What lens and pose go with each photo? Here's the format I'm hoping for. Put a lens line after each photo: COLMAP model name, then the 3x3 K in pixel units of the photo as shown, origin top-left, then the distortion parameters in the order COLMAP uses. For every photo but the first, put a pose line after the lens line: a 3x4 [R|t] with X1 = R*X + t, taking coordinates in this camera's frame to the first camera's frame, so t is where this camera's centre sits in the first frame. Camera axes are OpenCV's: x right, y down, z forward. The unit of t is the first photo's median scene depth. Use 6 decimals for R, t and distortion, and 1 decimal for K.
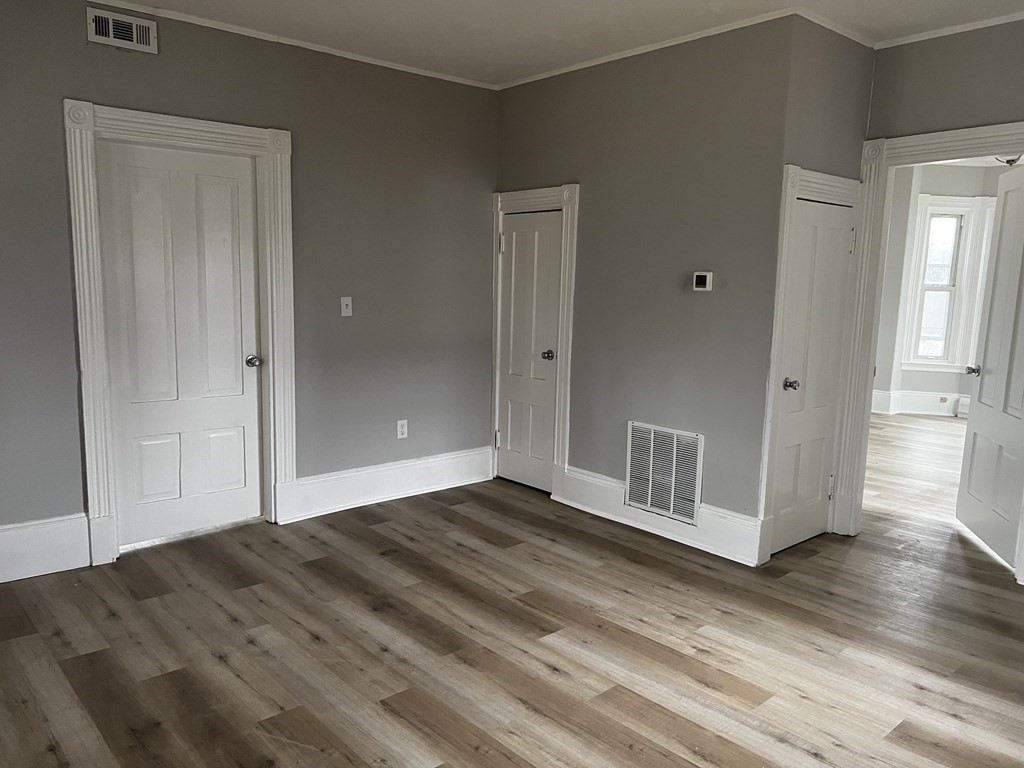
lens RADIAL K [[772.8, 0, 516.6], [0, 772.8, 387.2], [0, 0, 1]] dist [0.078897, -0.087063]
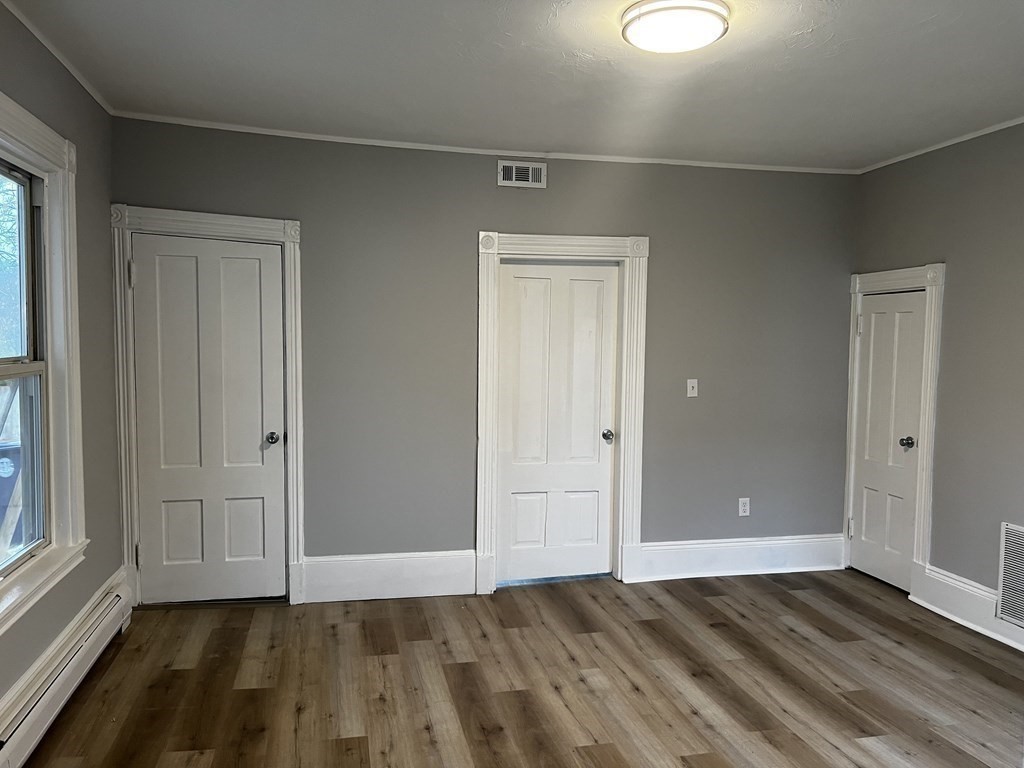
lens RADIAL K [[771.8, 0, 514.3], [0, 771.8, 390.6], [0, 0, 1]] dist [0.075493, -0.084509]
pose [[0.880371, 0.019852, -0.473870, 0.085303], [-0.059632, 0.995828, -0.069068, -0.012529], [0.470522, 0.089064, 0.877882, -0.076552]]
